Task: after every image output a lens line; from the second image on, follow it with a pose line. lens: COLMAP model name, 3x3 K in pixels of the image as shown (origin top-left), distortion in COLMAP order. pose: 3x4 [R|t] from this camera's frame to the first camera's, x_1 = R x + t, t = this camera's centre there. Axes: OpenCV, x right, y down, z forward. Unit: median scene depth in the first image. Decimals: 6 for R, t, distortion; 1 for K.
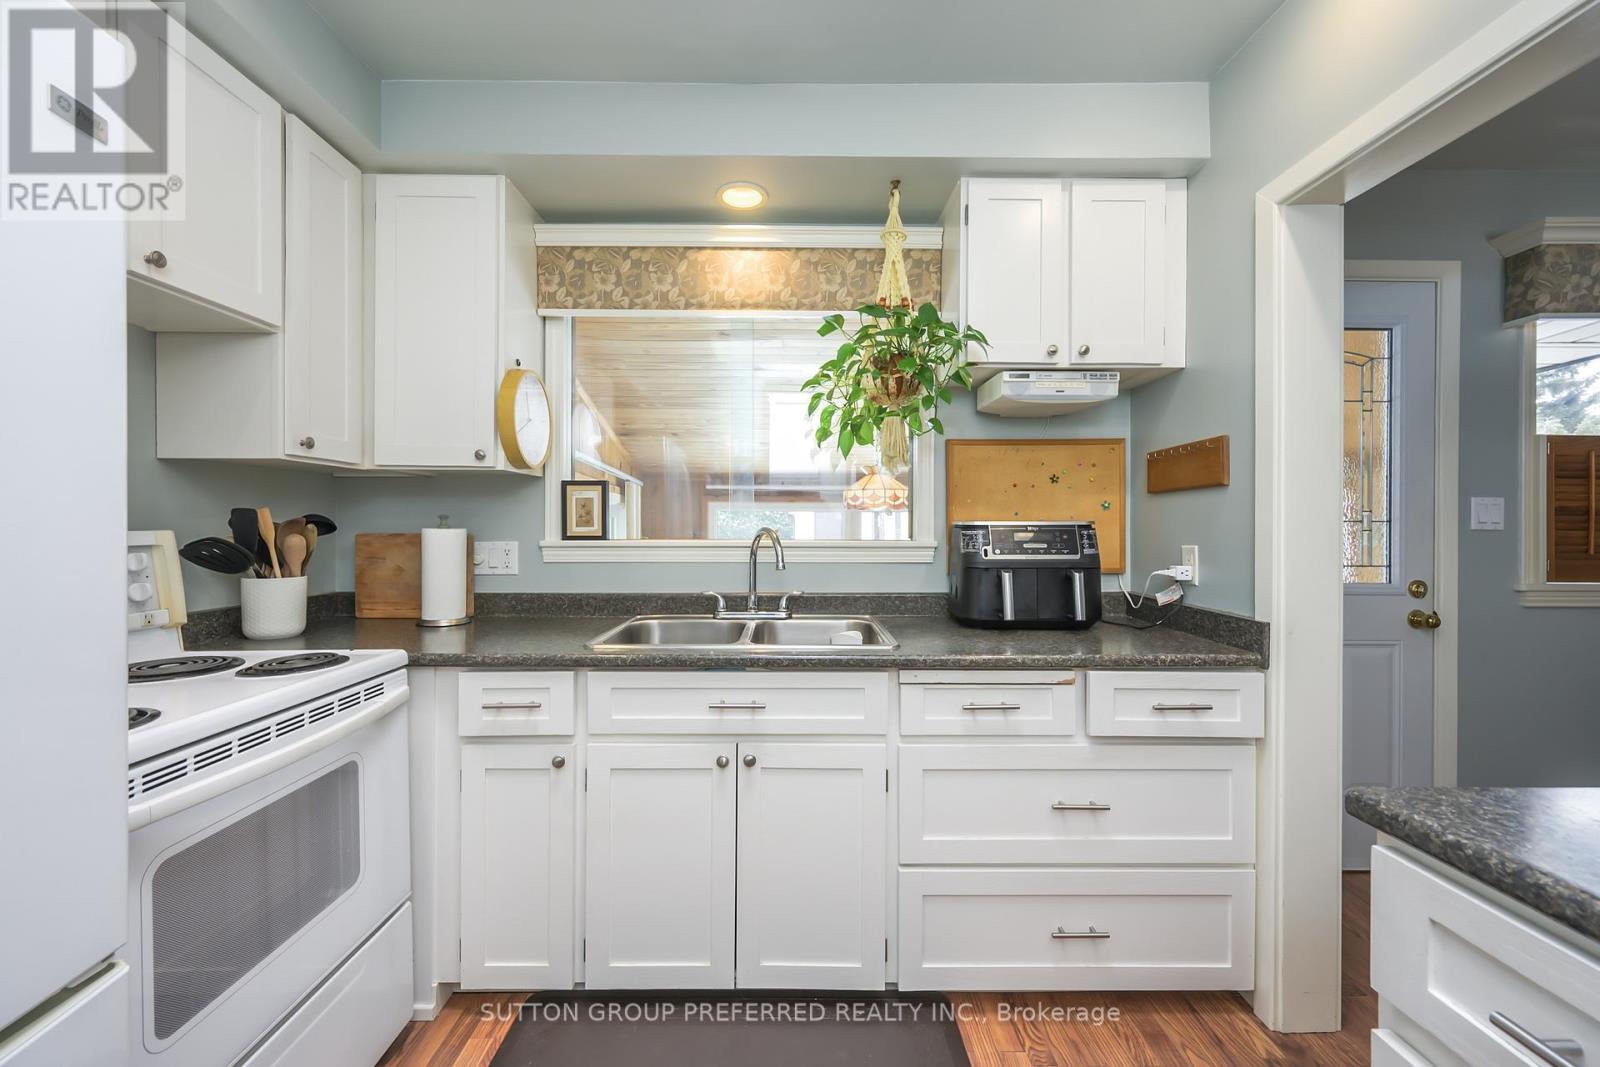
lens RADIAL K [[650.8, 0, 800.0], [0, 650.8, 533.5], [0, 0, 1]] dist [0.000755, 0.000032]
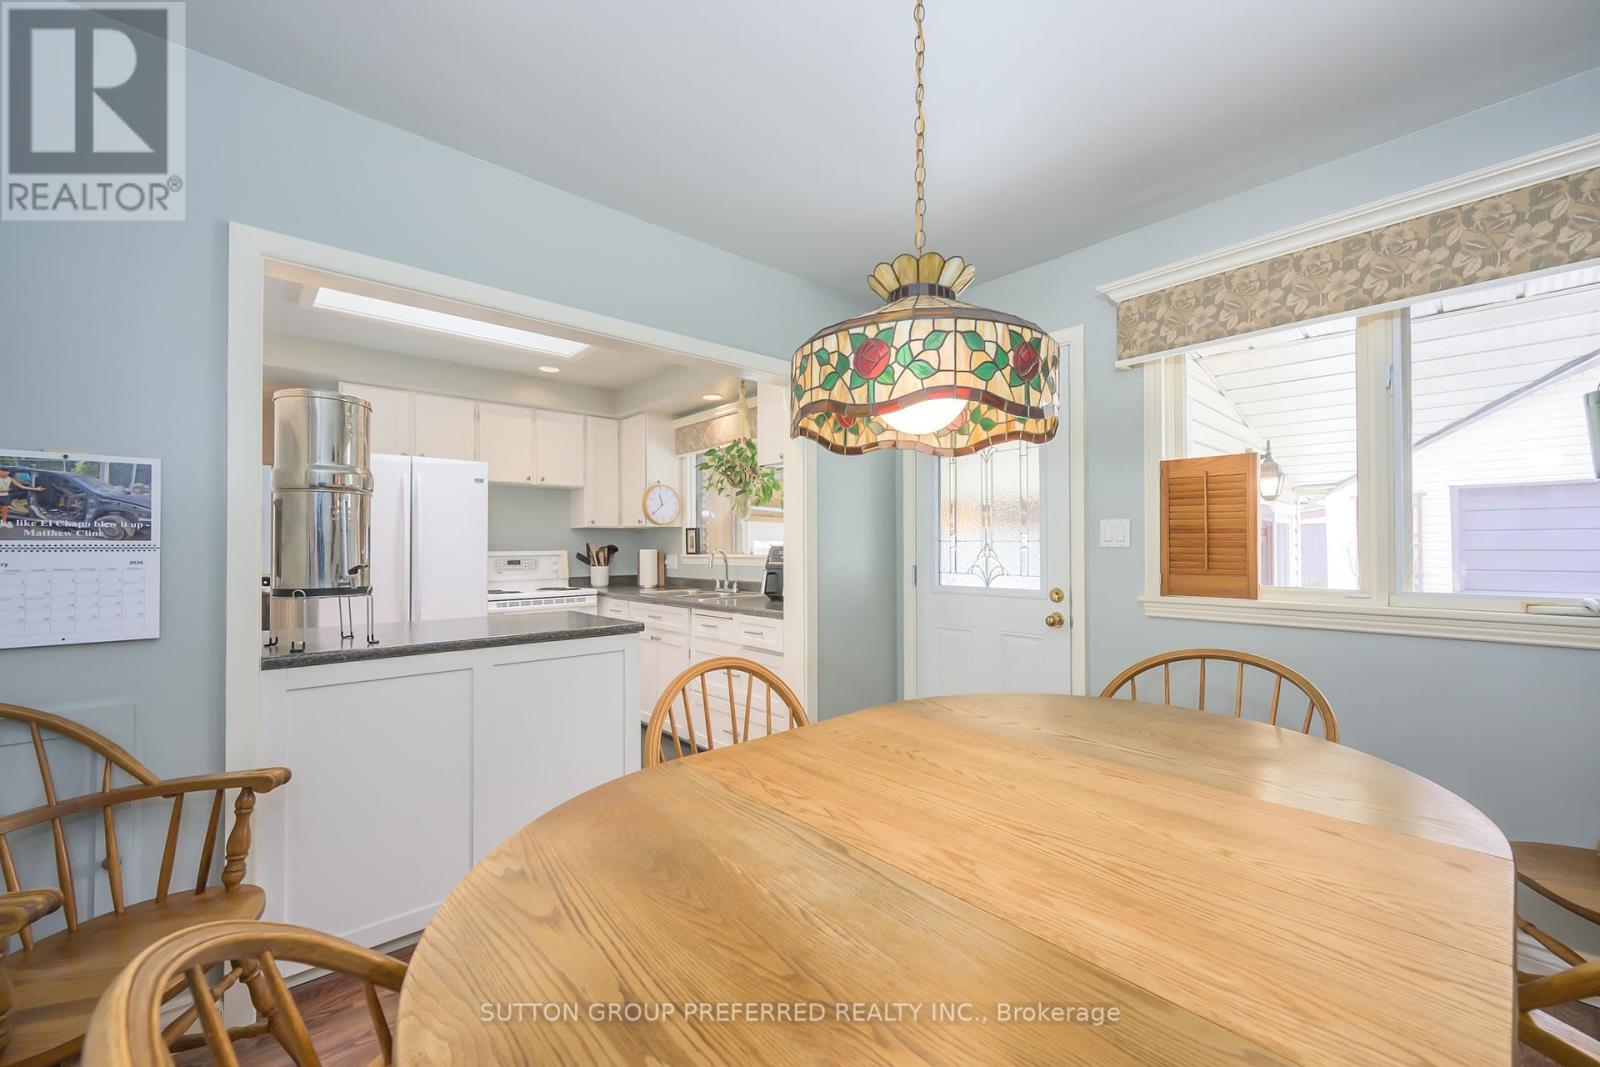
lens RADIAL K [[574.4, 0, 795.6], [0, 574.4, 548.2], [0, 0, 1]] dist [-0.047559, 0.000089]
pose [[0.682826, -0.005782, -0.730558, 1.429962], [0.000007, 0.999969, -0.007908, 0.004039], [0.730581, 0.005395, 0.682804, -0.101719]]
